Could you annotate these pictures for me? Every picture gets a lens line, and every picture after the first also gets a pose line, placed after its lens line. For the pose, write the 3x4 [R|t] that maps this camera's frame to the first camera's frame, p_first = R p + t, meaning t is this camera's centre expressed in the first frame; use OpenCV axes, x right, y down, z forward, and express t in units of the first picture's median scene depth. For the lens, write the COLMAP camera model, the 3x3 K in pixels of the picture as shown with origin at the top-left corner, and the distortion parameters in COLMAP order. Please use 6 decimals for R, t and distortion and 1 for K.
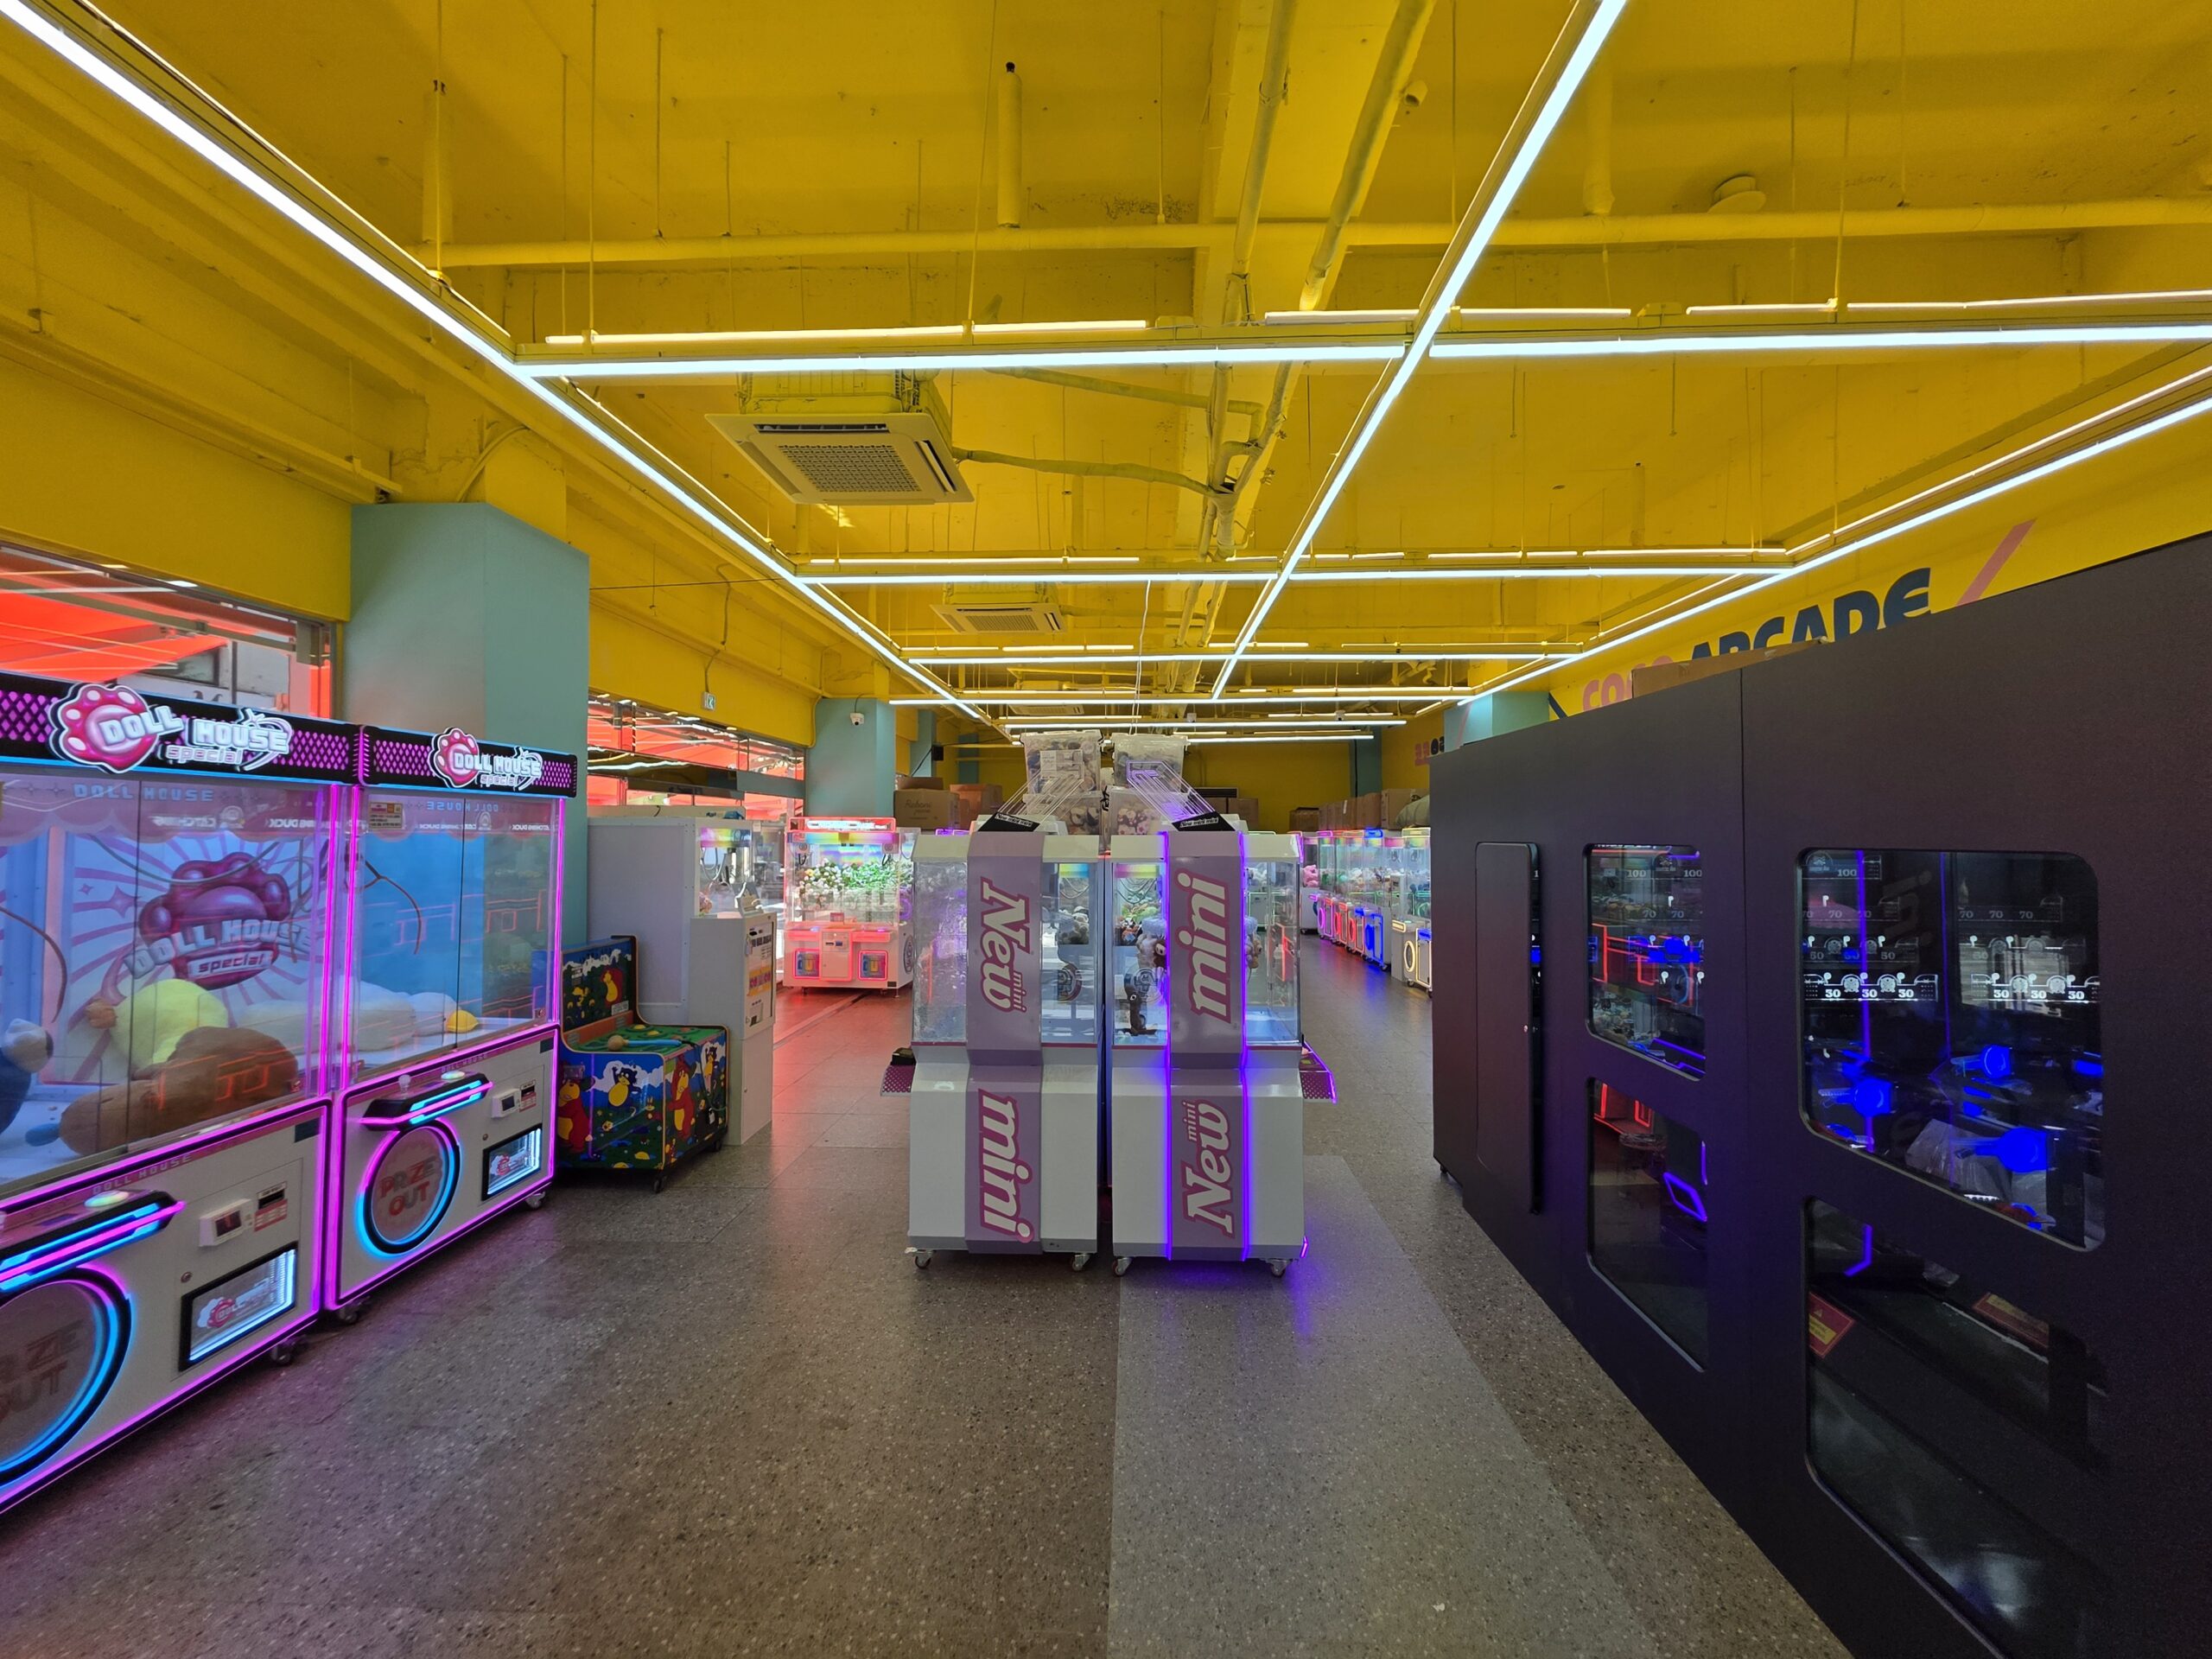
lens RADIAL K [[877.7, 0, 1100.1], [0, 877.7, 826.6], [0, 0, 1]] dist [0.000609, -0.000473]
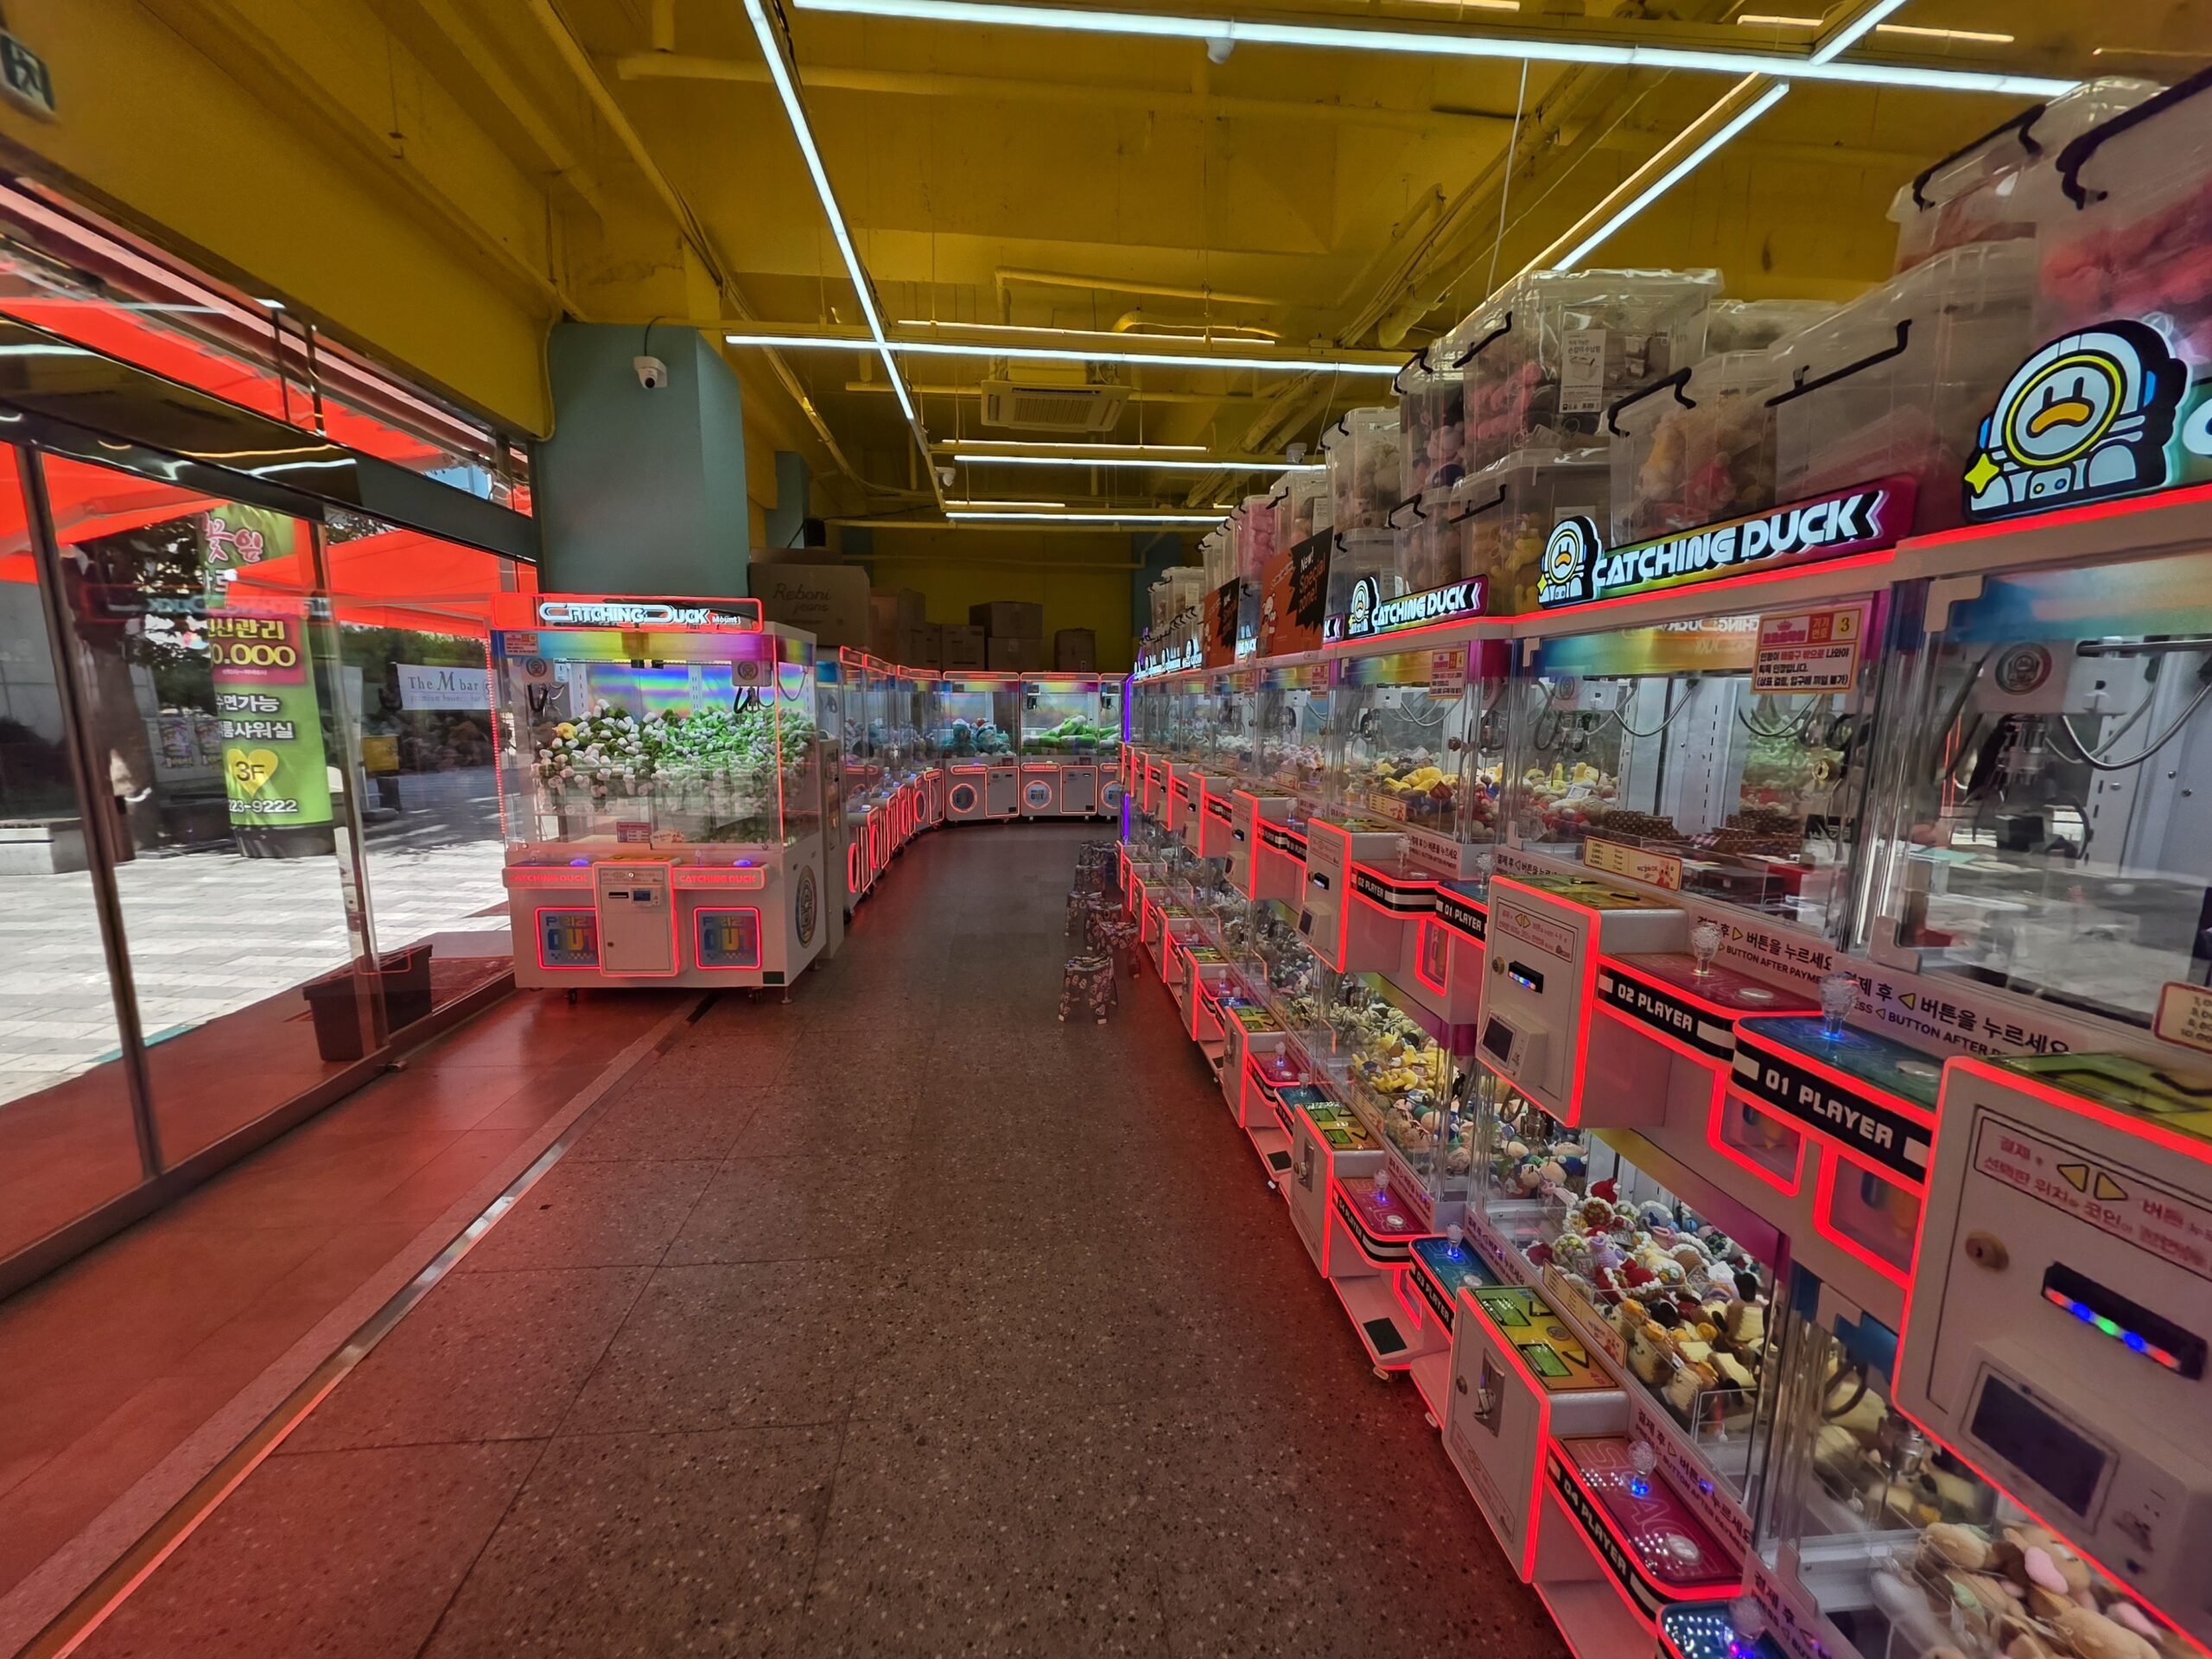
lens RADIAL K [[877.7, 0, 1085.9], [0, 877.7, 848.3], [0, 0, 1]] dist [0.000609, -0.000473]
pose [[0.989742, -0.018007, 0.141724, -0.355787], [-0.006728, 0.985049, 0.172143, 0.088139], [-0.142705, -0.171331, 0.974824, 1.383136]]
